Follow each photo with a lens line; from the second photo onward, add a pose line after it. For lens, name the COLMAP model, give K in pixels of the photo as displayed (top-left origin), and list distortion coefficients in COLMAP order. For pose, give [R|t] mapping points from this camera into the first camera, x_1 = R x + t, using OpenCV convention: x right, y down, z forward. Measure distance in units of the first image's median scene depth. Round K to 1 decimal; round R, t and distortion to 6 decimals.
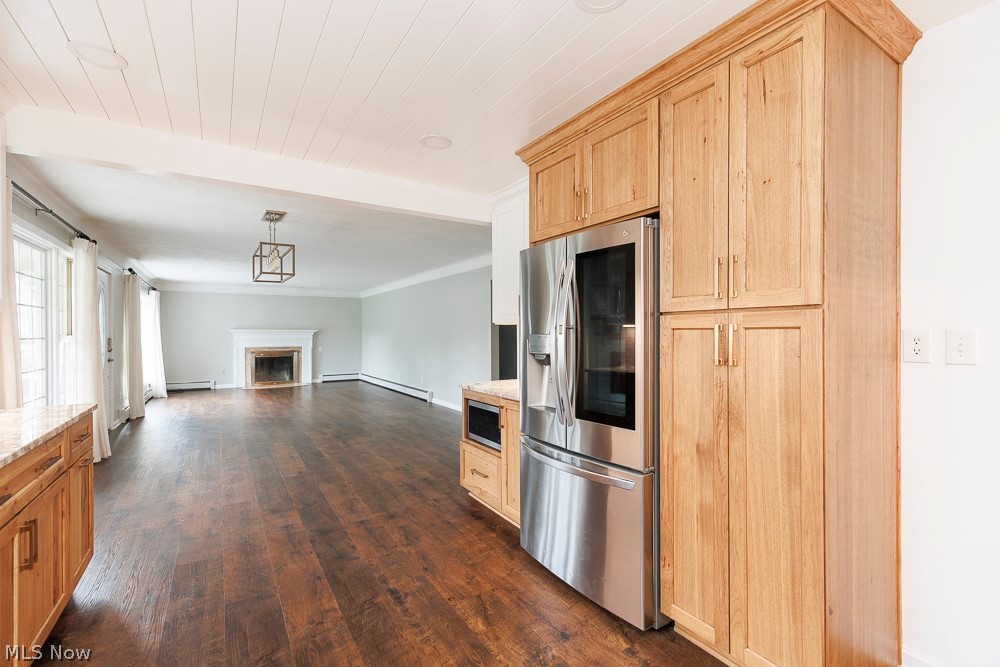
lens RADIAL K [[446.6, 0, 502.7], [0, 446.6, 330.4], [0, 0, 1]] dist [0.001886, 0.000727]
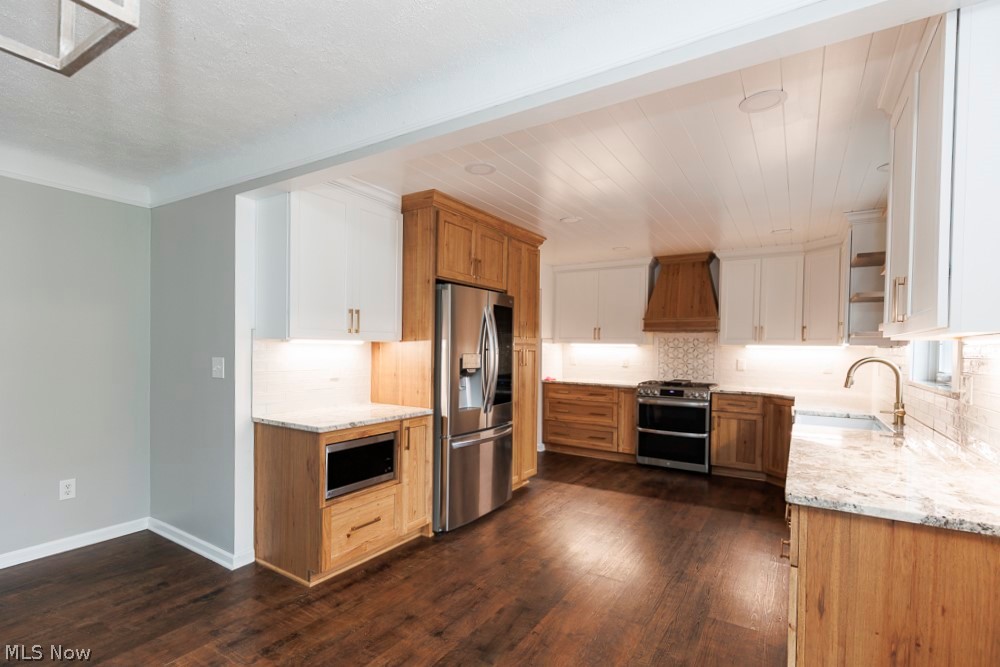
lens RADIAL K [[446.6, 0, 506.2], [0, 446.6, 358.7], [0, 0, 1]] dist [0.001886, 0.000727]
pose [[-0.418682, -0.017096, 0.907972, -1.316323], [-0.011216, 0.999844, 0.013654, 0.003430], [-0.908064, -0.004467, -0.418808, 1.624774]]
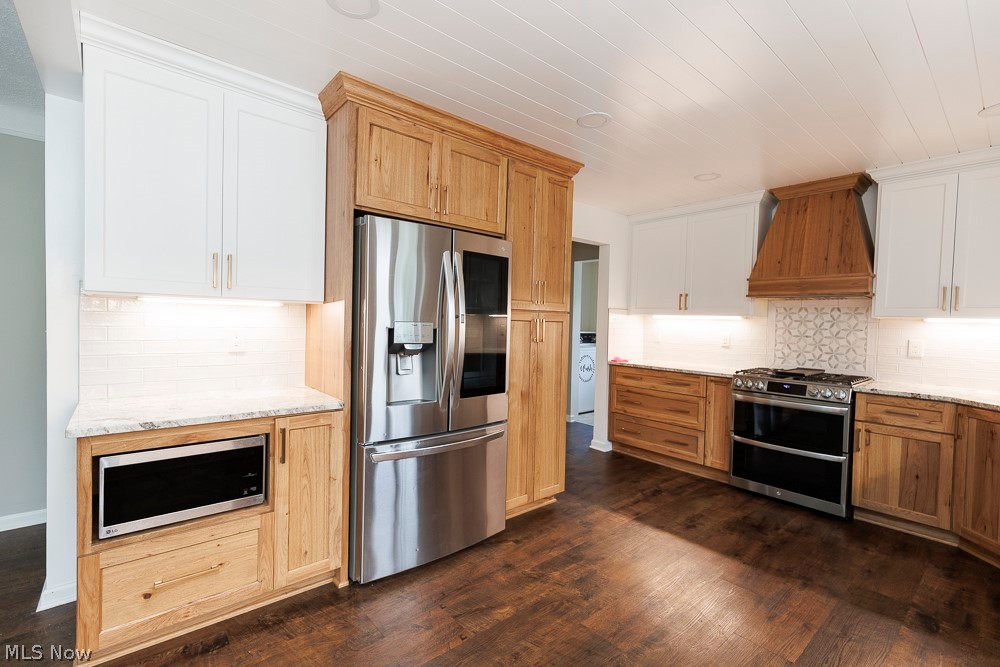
lens RADIAL K [[446.6, 0, 505.1], [0, 446.6, 334.8], [0, 0, 1]] dist [0.001886, 0.000727]
pose [[-0.151479, -0.025031, 0.988143, -0.934977], [-0.026870, 0.999414, 0.021197, 0.011855], [-0.988095, -0.023340, -0.152063, 1.051989]]
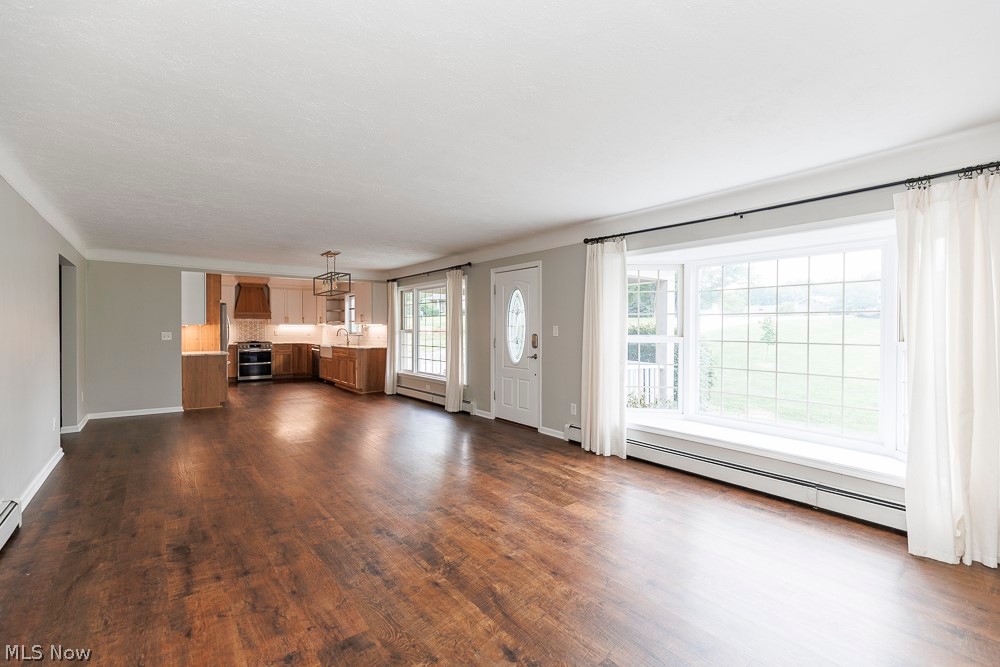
lens RADIAL K [[446.6, 0, 499.6], [0, 446.6, 332.1], [0, 0, 1]] dist [0.001886, 0.000727]
pose [[-0.995550, 0.003382, -0.094169, -1.962105], [0.002886, 0.999981, 0.005409, 0.021087], [0.094186, 0.005114, -0.995542, 5.535183]]
